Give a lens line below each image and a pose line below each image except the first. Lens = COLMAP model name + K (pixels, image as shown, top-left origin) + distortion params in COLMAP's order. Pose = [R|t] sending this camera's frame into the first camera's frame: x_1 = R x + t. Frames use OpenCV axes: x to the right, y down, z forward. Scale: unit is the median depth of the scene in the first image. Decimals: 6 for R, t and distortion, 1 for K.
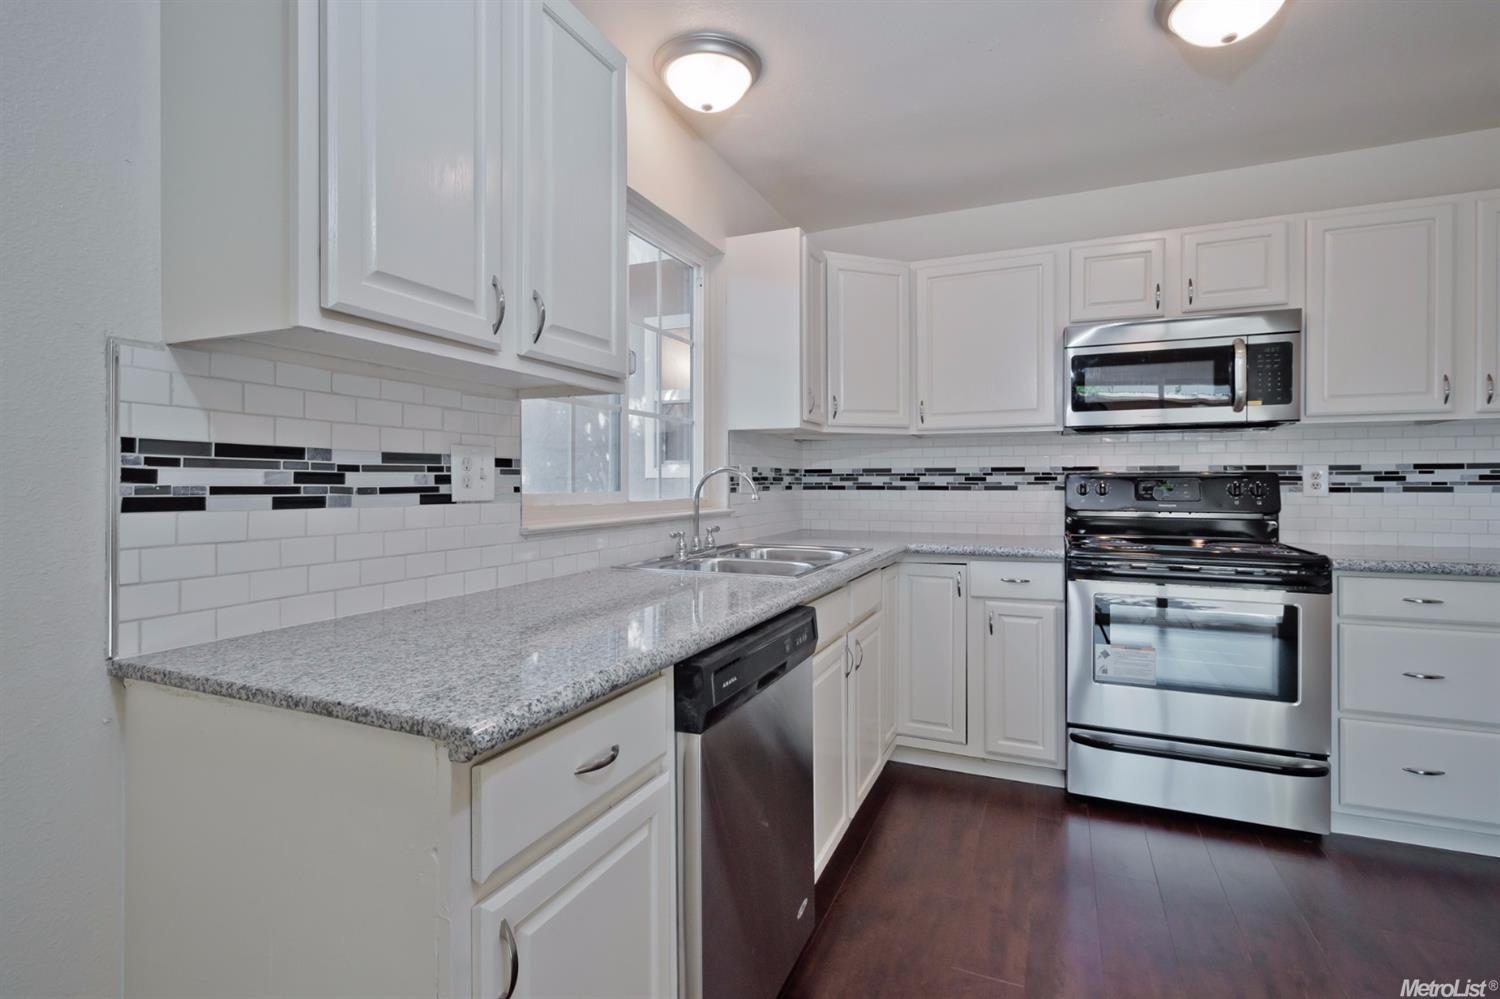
lens RADIAL K [[711.0, 0, 741.8], [0, 711.0, 484.2], [0, 0, 1]] dist [0.003253, -0.000058]
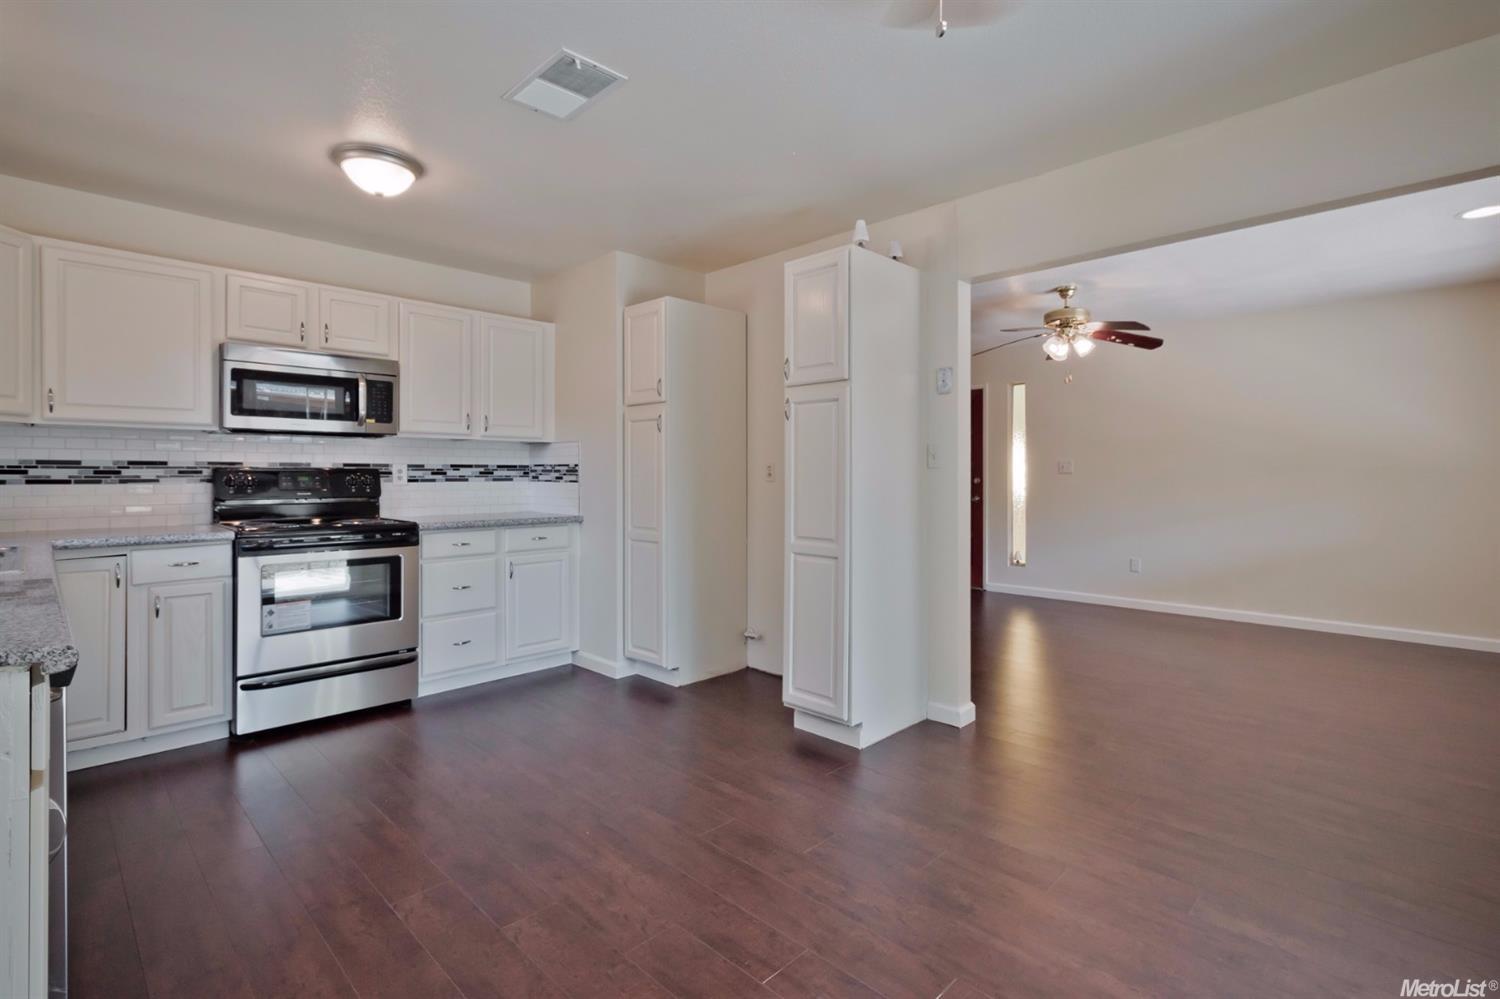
lens RADIAL K [[713.1, 0, 741.3], [0, 713.1, 472.8], [0, 0, 1]] dist [0.000751, 0.000113]
pose [[0.364579, 0.004075, 0.931163, -0.334204], [0.002521, 0.999982, -0.005363, 0.001068], [-0.931169, 0.004303, 0.364563, -0.215403]]
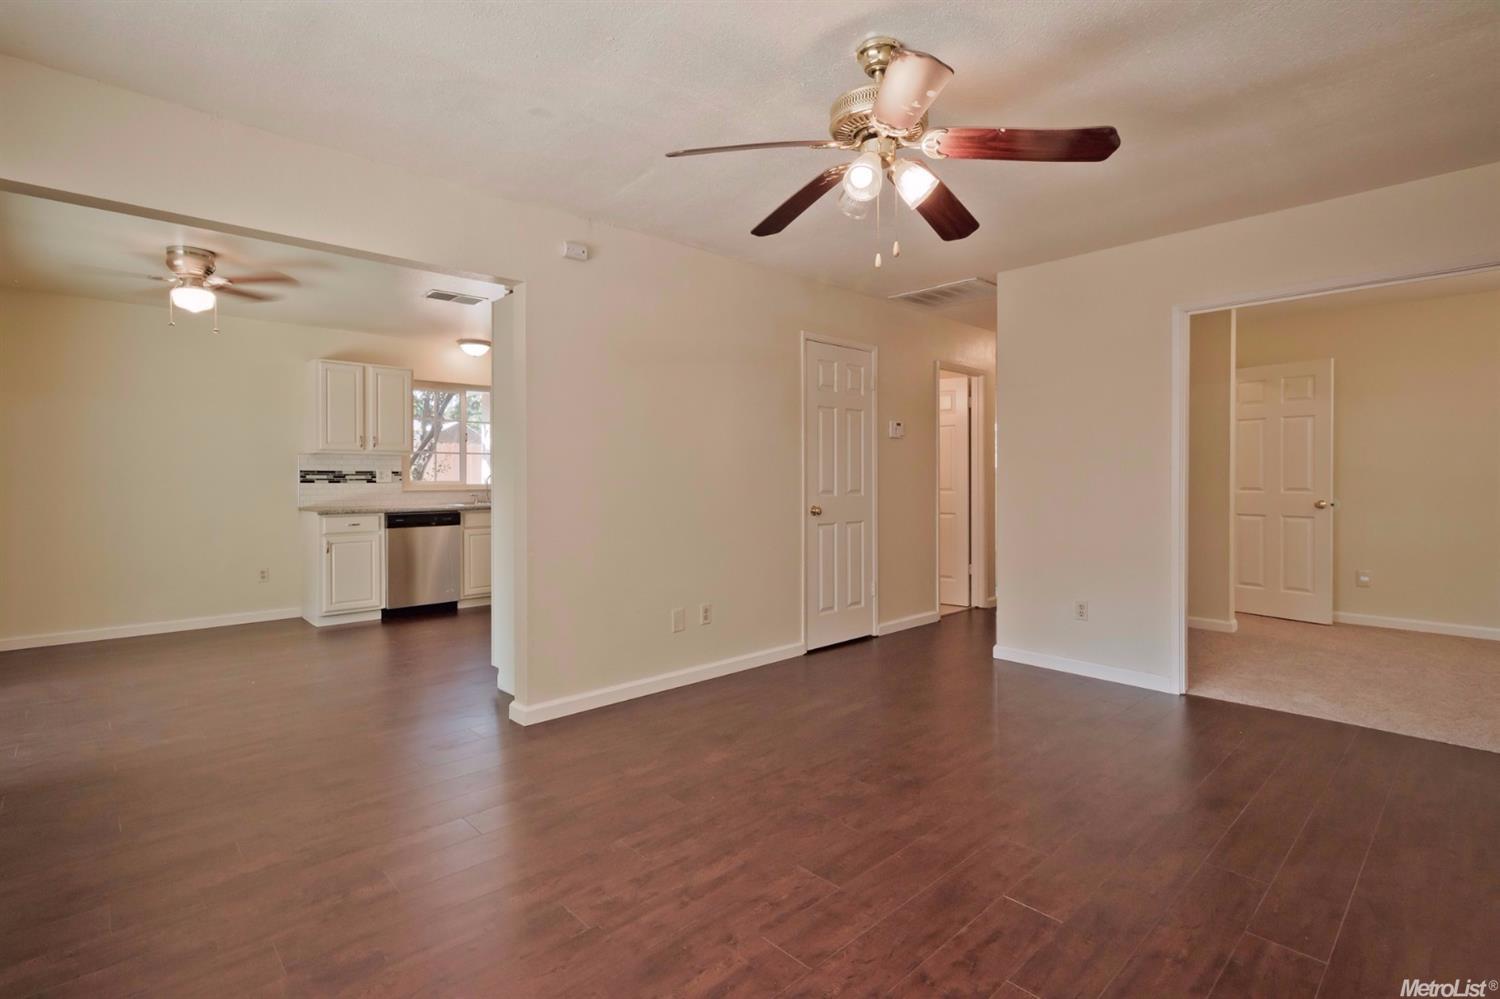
lens RADIAL K [[711.0, 0, 741.8], [0, 711.0, 484.2], [0, 0, 1]] dist [0.003253, -0.000058]
pose [[0.917064, 0.001401, -0.398738, 1.834973], [0.000837, 0.999985, 0.005438, 0.008109], [0.398740, -0.005321, 0.917049, -1.121712]]
